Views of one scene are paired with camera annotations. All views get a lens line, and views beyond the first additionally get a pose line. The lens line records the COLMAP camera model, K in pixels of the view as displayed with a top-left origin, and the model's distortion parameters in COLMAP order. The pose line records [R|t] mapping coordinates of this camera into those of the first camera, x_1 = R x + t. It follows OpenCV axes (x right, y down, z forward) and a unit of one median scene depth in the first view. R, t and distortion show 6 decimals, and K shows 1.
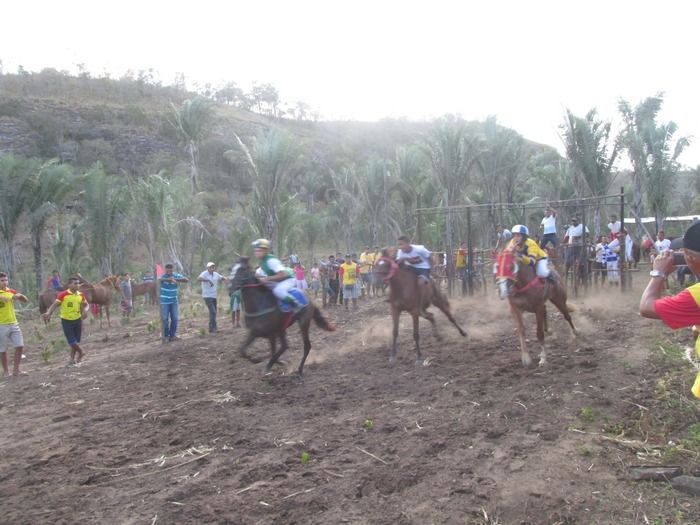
lens RADIAL K [[580.5, 0, 348.9], [0, 580.5, 257.5], [0, 0, 1]] dist [-0.030877, 0.003802]
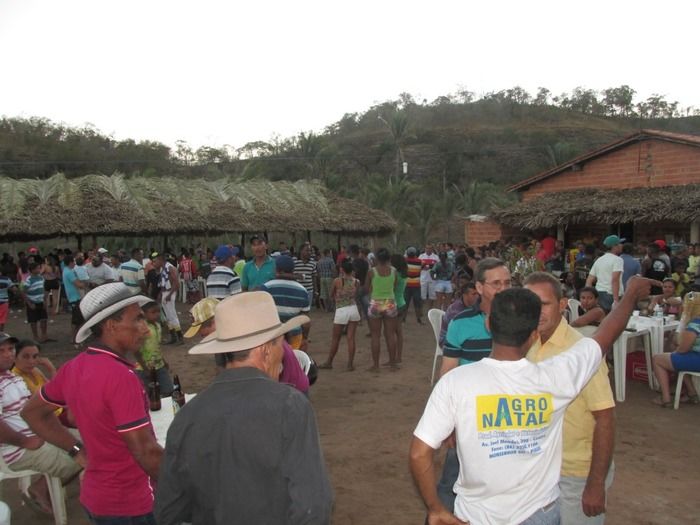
lens RADIAL K [[574.5, 0, 352.9], [0, 574.5, 263.5], [0, 0, 1]] dist [-0.011284, -0.005620]
pose [[0.840993, 0.056674, -0.538070, 0.053561], [-0.037896, 0.998226, 0.045911, 0.001439], [0.539718, -0.018220, 0.841649, -0.308213]]
